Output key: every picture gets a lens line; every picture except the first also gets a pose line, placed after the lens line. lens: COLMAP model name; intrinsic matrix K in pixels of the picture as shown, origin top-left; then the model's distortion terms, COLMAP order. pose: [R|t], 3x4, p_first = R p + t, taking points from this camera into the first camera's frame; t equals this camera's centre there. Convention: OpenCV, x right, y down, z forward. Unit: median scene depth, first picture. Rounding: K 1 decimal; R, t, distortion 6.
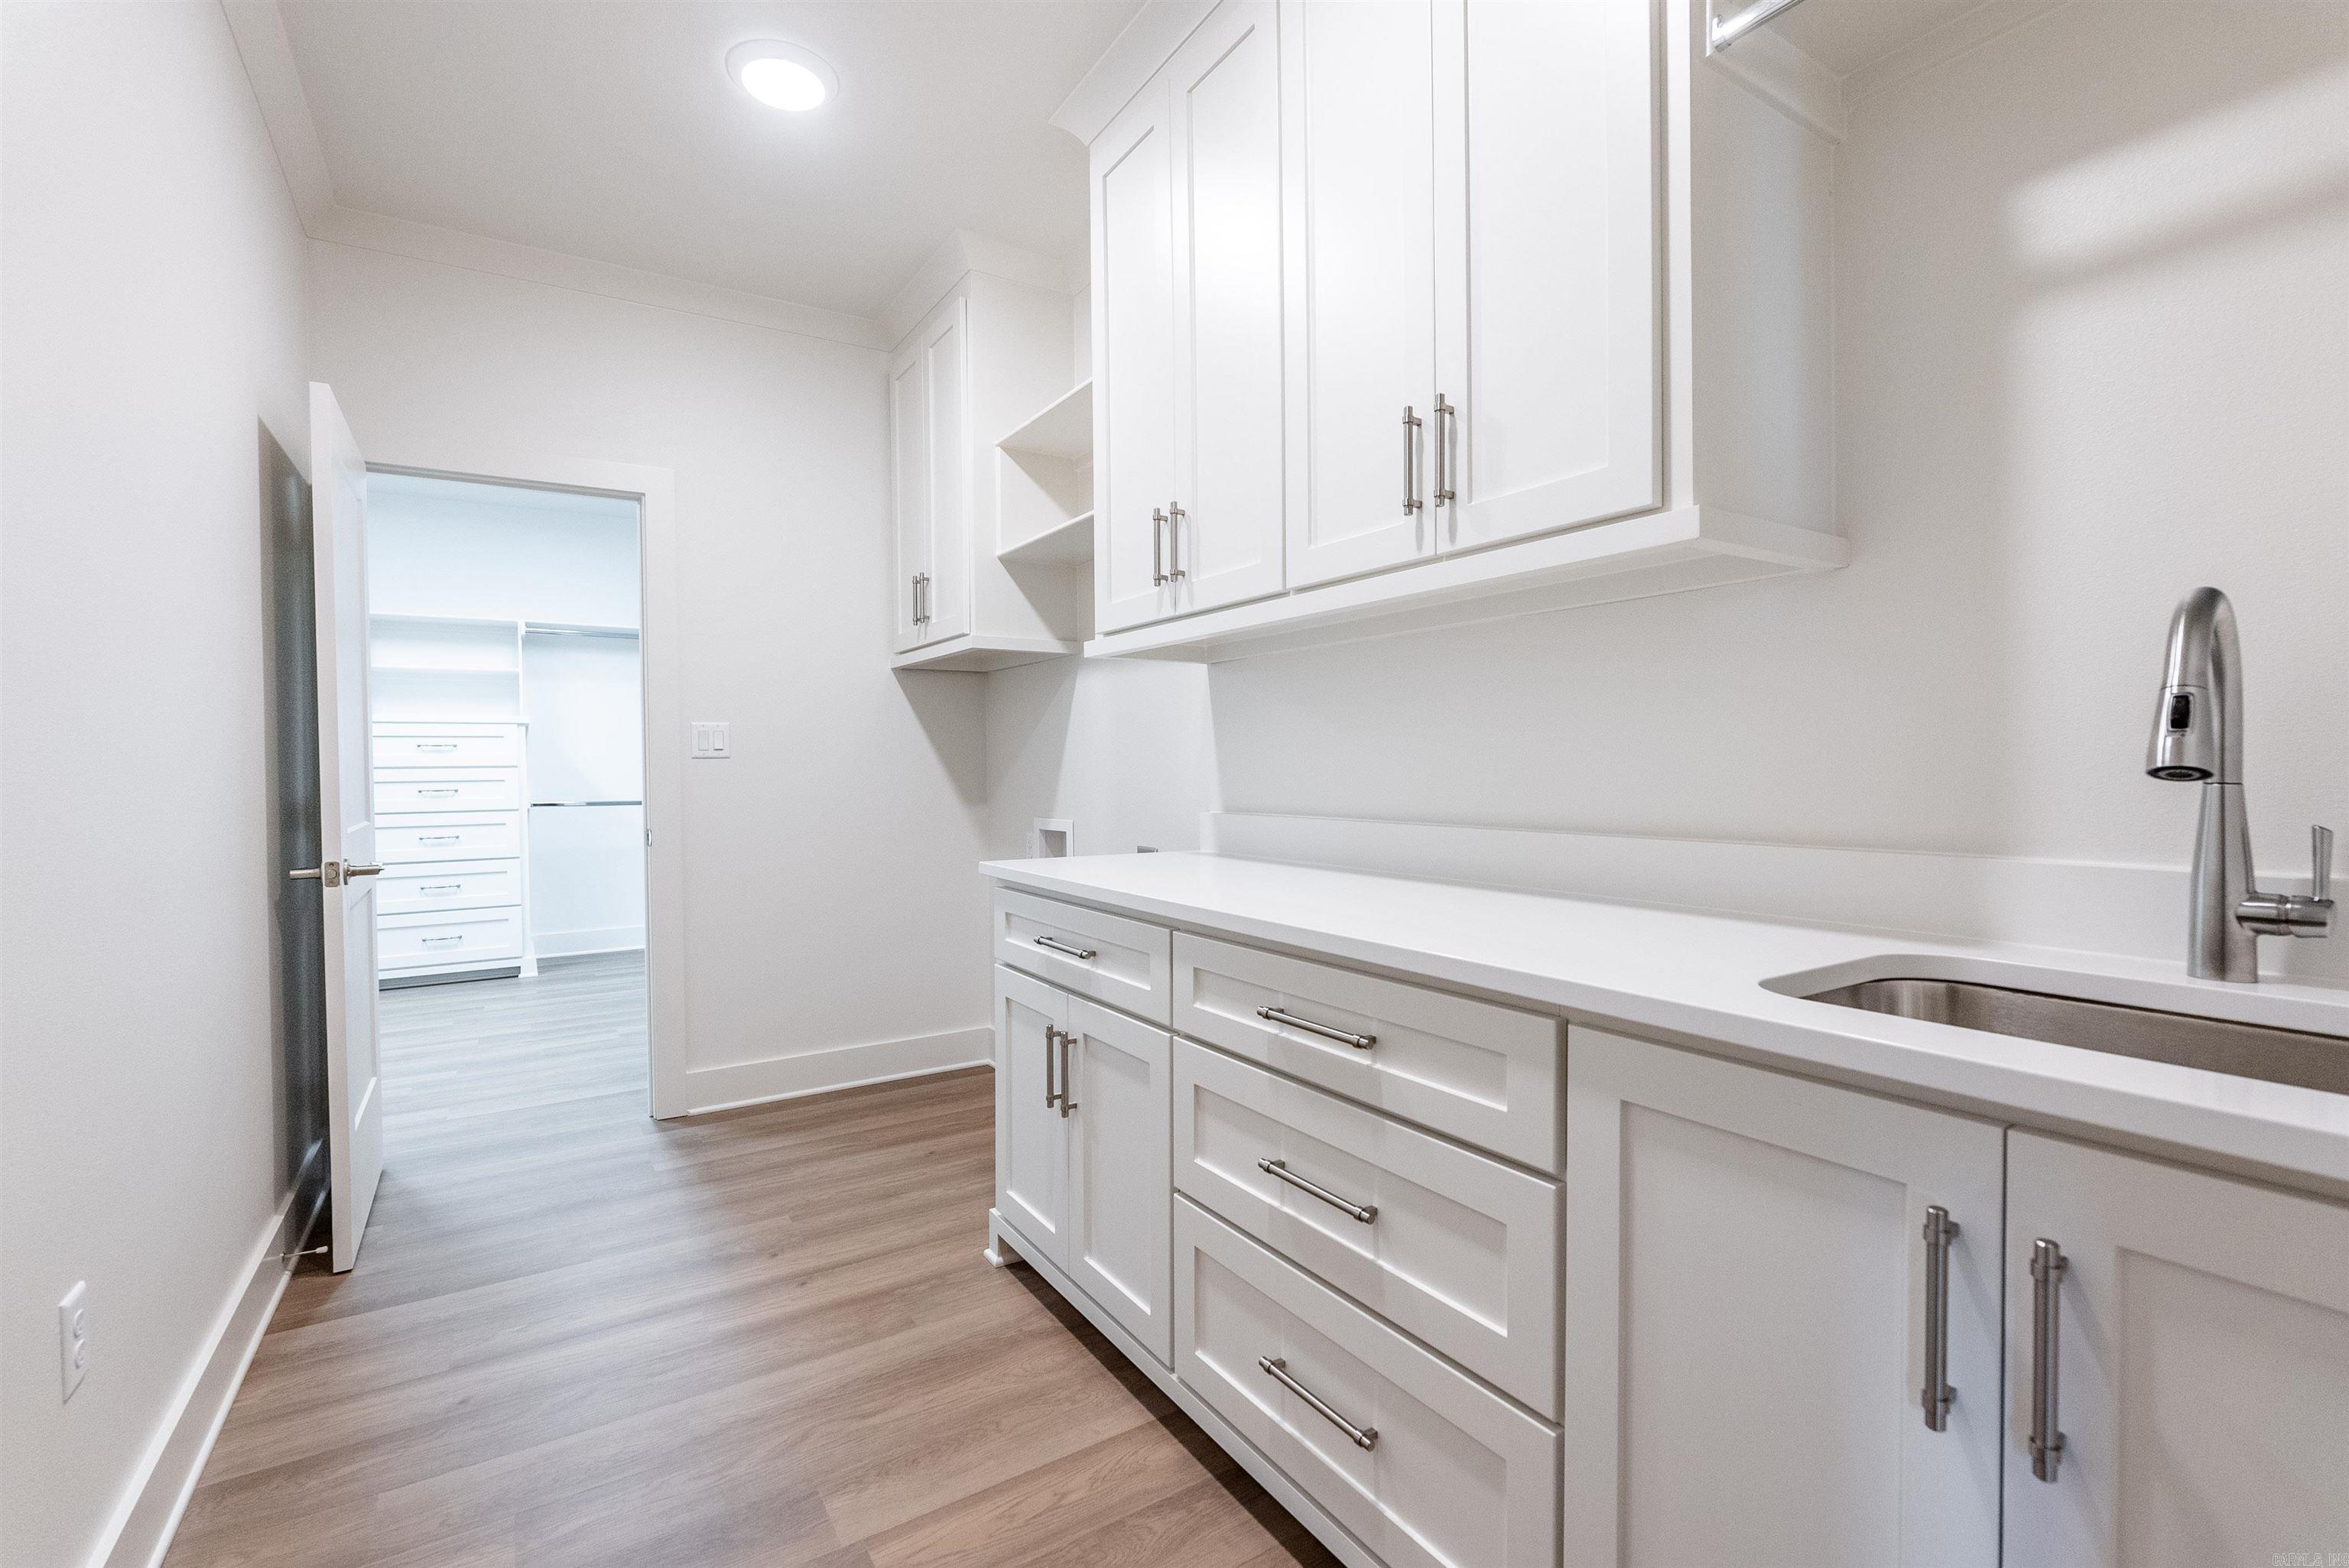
lens RADIAL K [[1036.6, 0, 1182.1], [0, 1036.6, 780.7], [0, 0, 1]] dist [-0.010432, 0.001450]
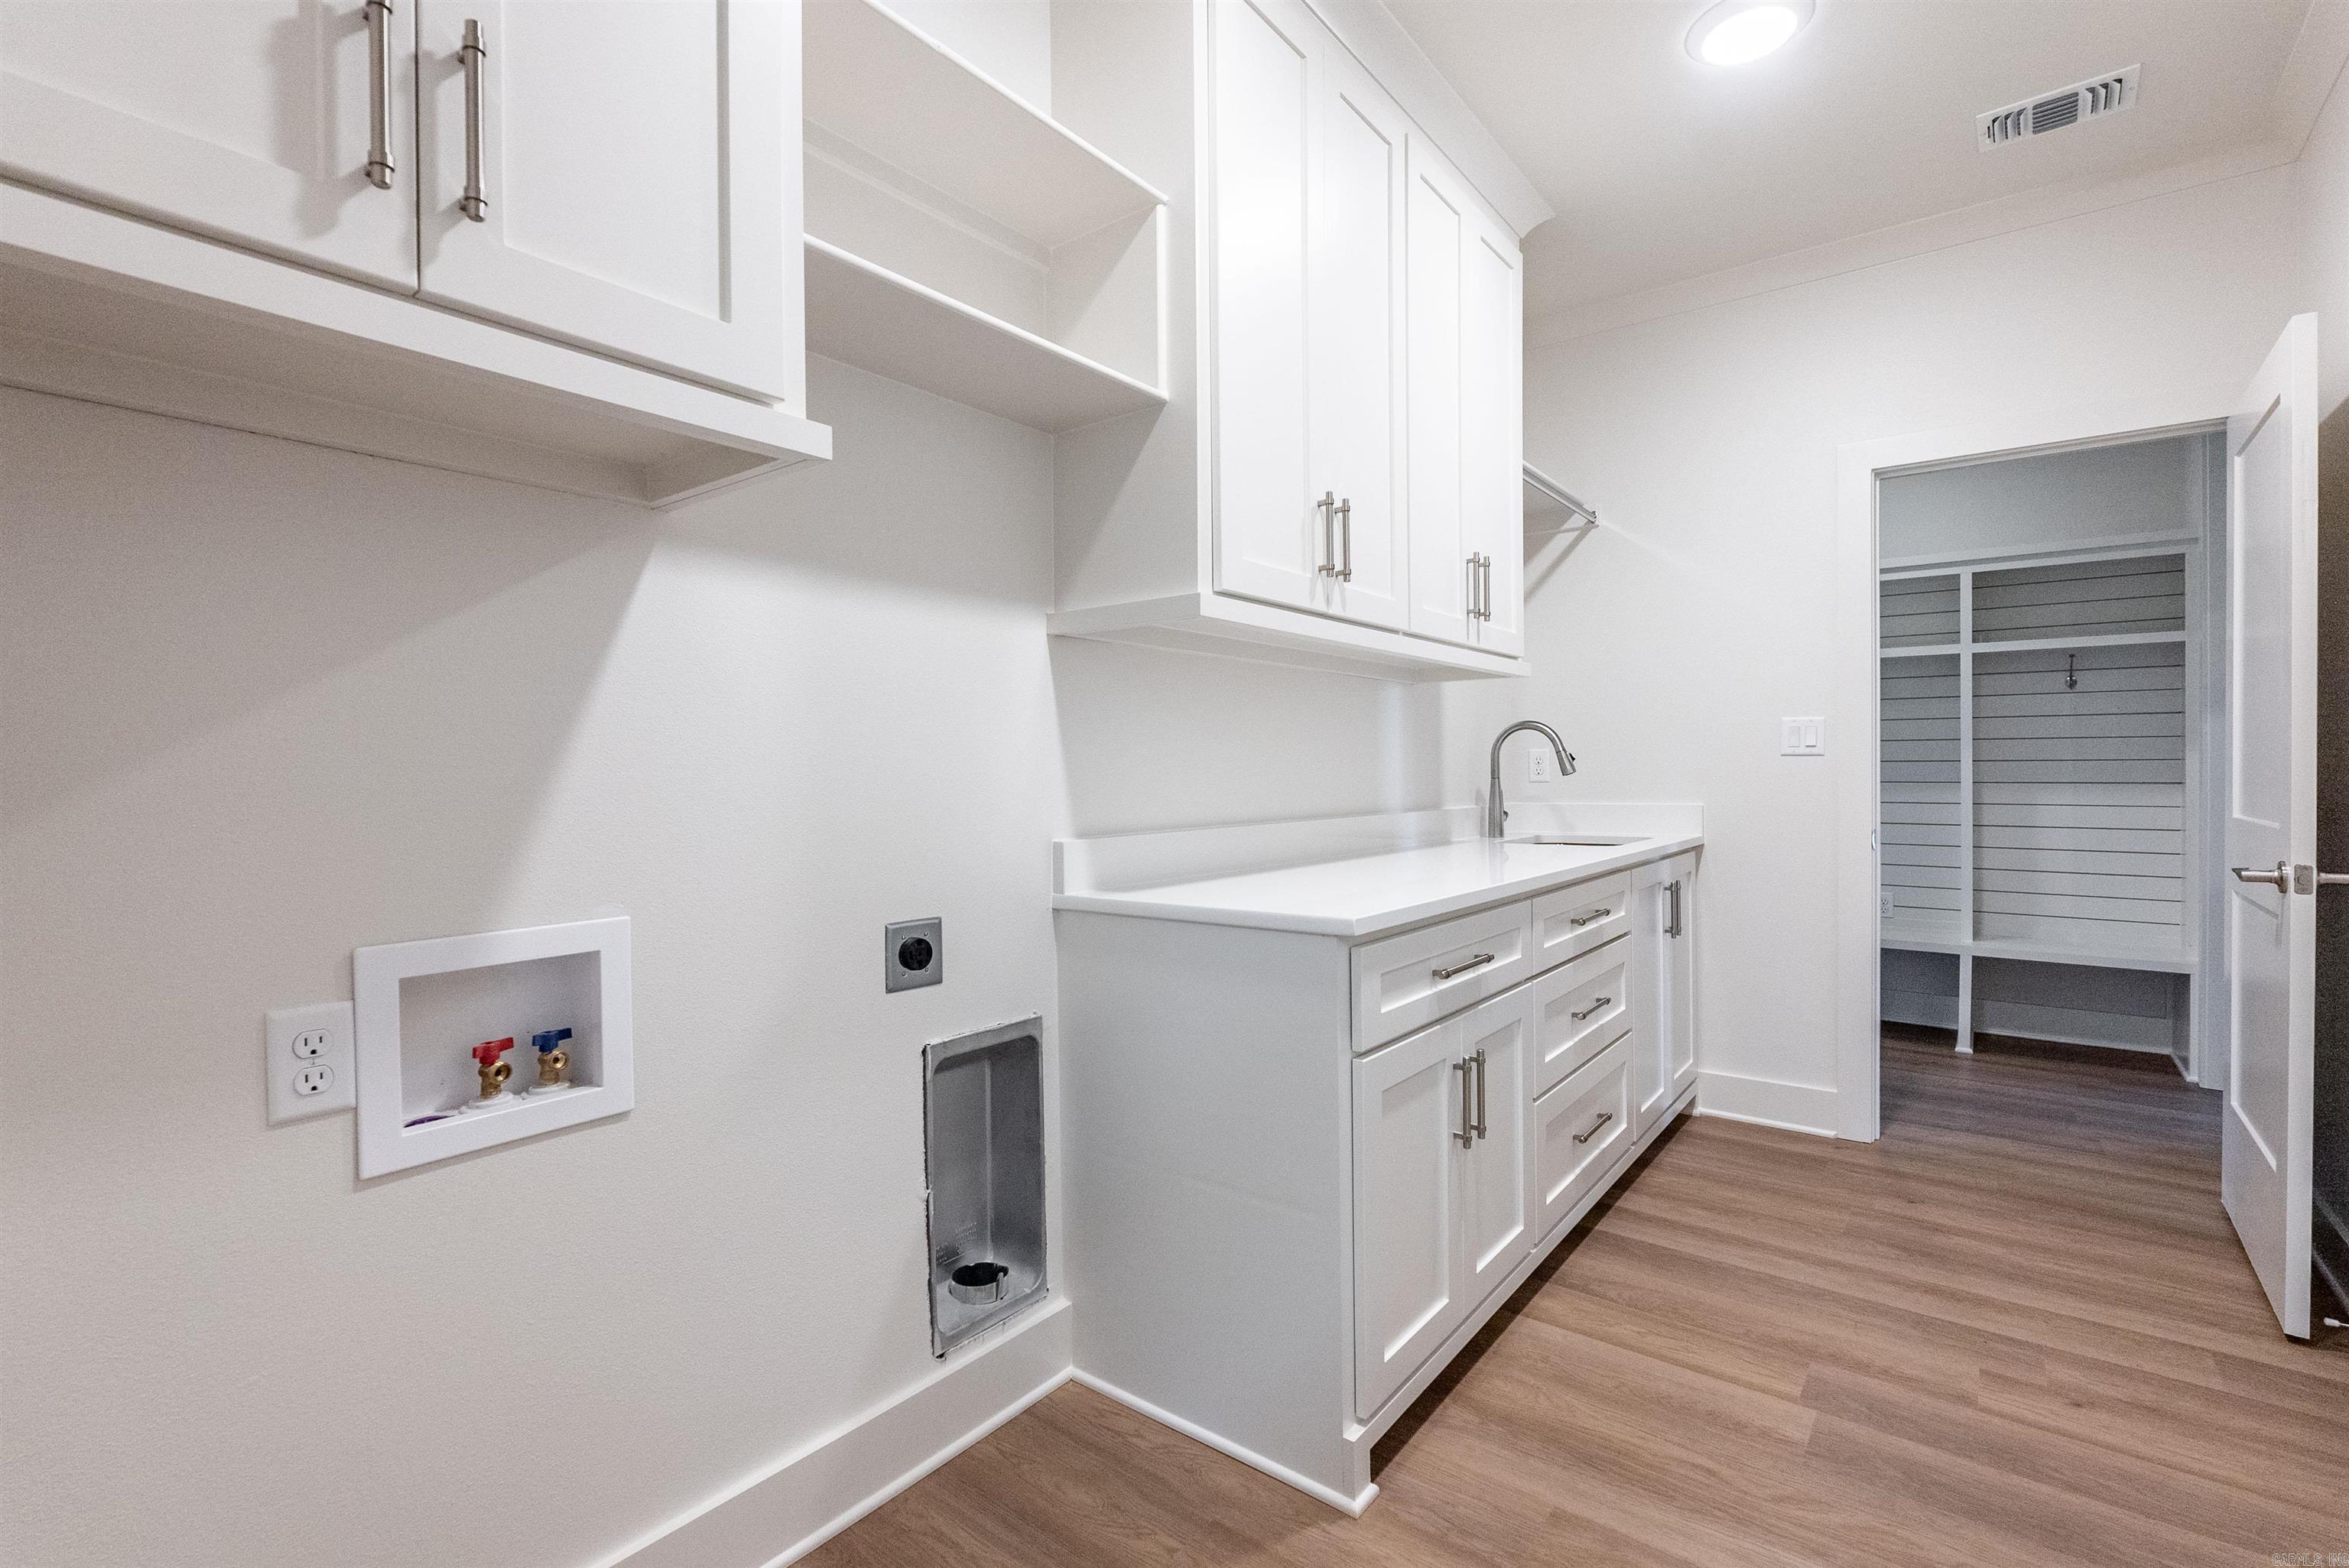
lens RADIAL K [[1036.6, 0, 1179.8], [0, 1036.6, 782.0], [0, 0, 1]] dist [-0.010432, 0.001450]
pose [[-0.330135, -0.005621, 0.943917, -0.967128], [0.012896, 0.999862, 0.010464, -0.023149], [-0.943846, 0.015628, -0.330017, 1.650507]]
